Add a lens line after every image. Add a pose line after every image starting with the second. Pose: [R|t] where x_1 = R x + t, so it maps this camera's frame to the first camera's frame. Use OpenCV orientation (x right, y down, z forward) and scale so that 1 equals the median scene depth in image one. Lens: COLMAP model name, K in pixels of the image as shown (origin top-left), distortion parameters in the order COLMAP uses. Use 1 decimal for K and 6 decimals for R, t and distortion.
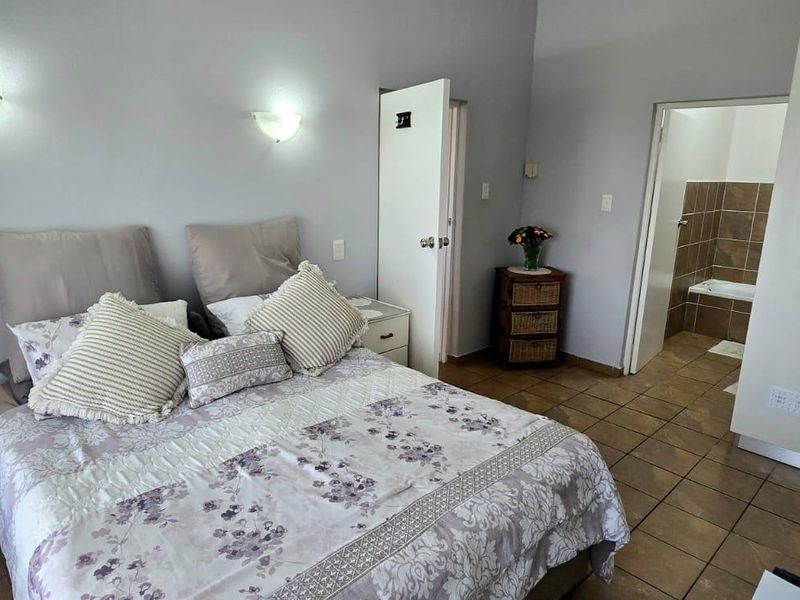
lens RADIAL K [[528.1, 0, 400.0], [0, 528.1, 300.0], [0, 0, 1]] dist [-0.003007, -0.001045]
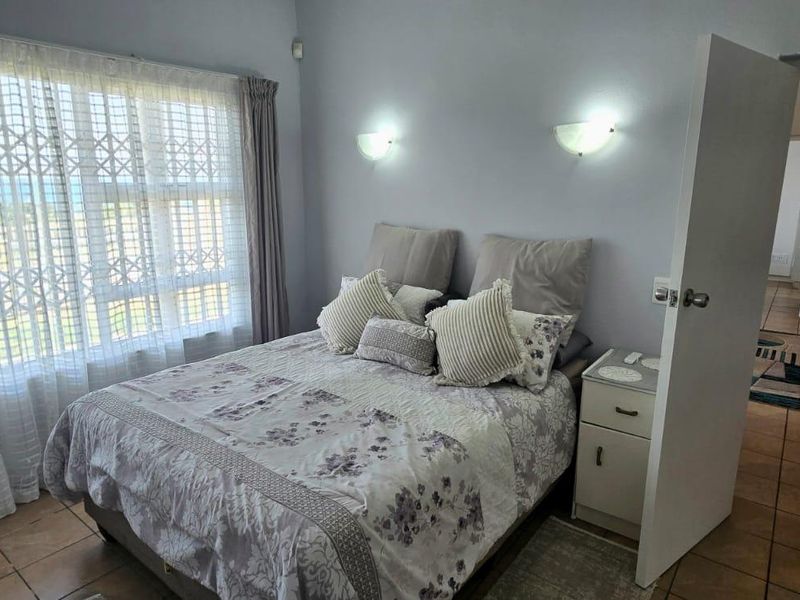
lens RADIAL K [[528.1, 0, 400.0], [0, 528.1, 300.0], [0, 0, 1]] dist [-0.003007, -0.001045]
pose [[0.158127, 0.200190, -0.966913, 0.951605], [-0.241863, 0.957255, 0.158636, -0.189420], [0.957339, 0.208775, 0.199786, 0.838821]]
